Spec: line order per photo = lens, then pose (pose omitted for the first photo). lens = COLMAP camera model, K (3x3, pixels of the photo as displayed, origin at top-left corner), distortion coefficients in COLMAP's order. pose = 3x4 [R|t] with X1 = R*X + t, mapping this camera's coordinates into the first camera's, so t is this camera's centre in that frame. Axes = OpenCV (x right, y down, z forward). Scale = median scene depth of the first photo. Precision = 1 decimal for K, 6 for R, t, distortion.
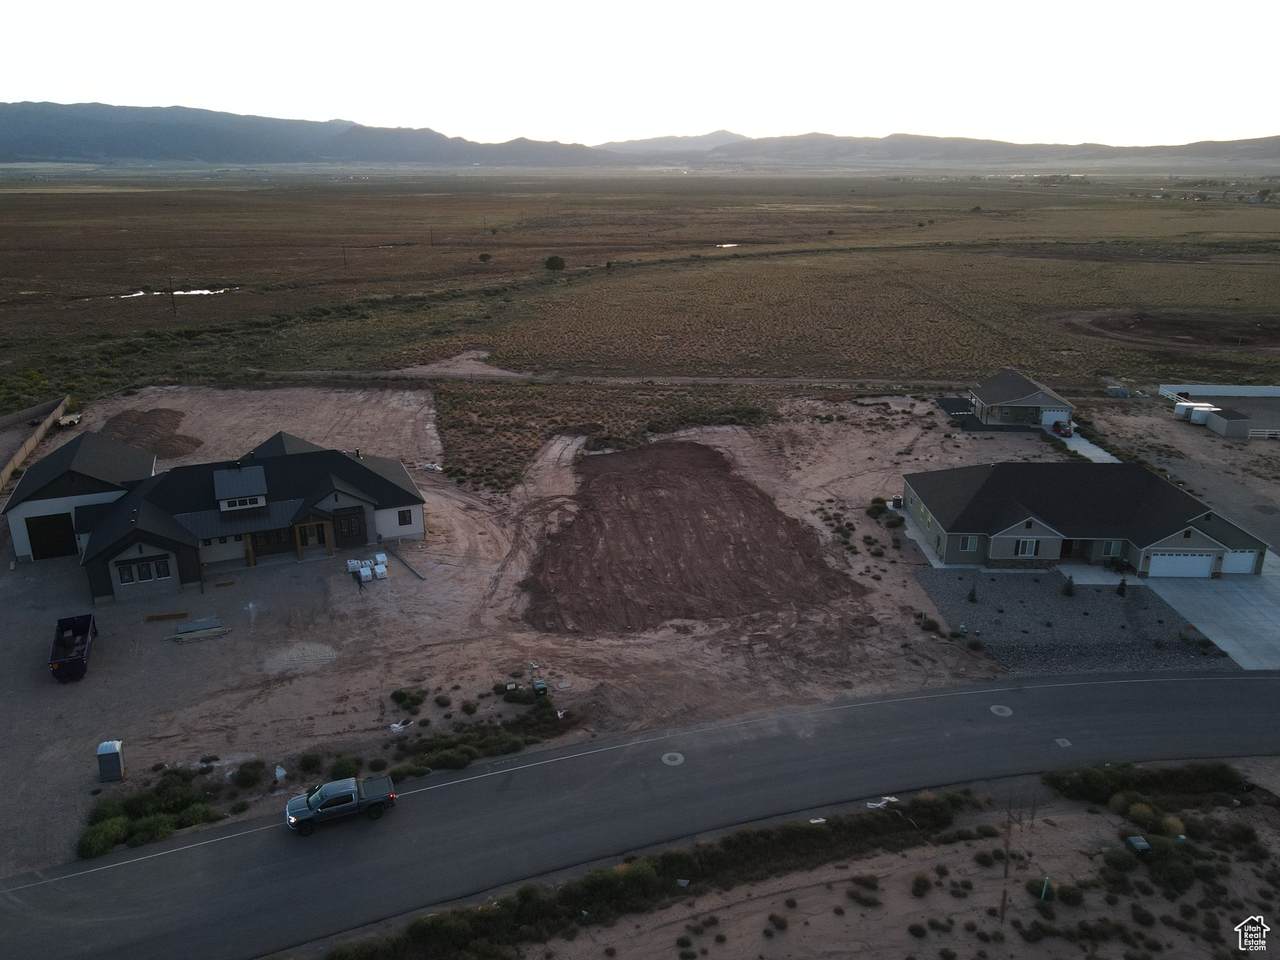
lens RADIAL K [[939.1, 0, 640.0], [0, 939.1, 480.0], [0, 0, 1]] dist [0.001793, 0.027235]
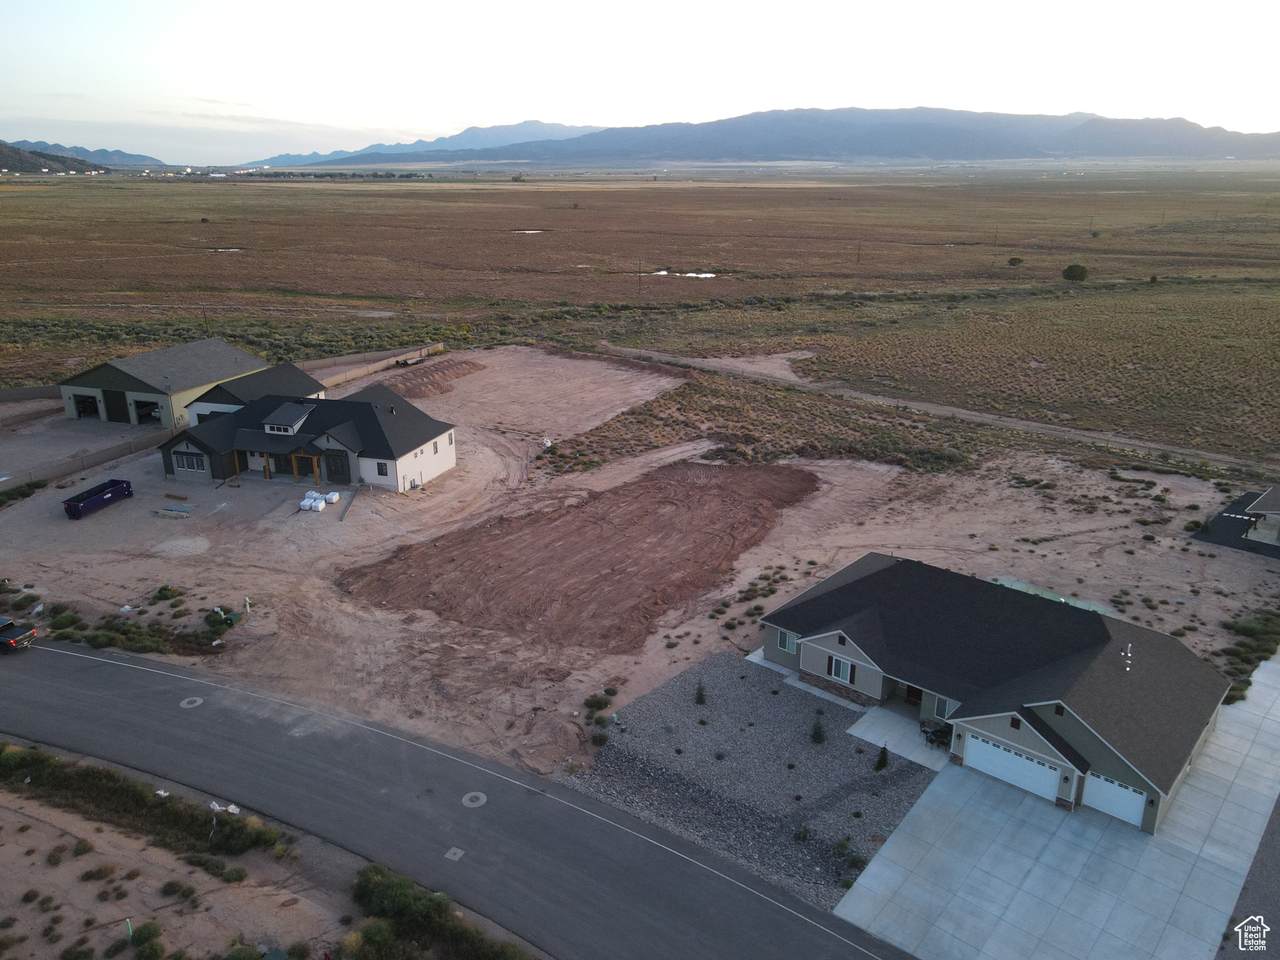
lens RADIAL K [[945.4, 0, 640.0], [0, 945.4, 480.0], [0, 0, 1]] dist [0.006810, 0.002695]
pose [[0.761357, 0.205104, -0.615035, 0.855482], [-0.203943, 0.976250, 0.073100, -0.116562], [0.615421, 0.069776, 0.785104, 0.351866]]
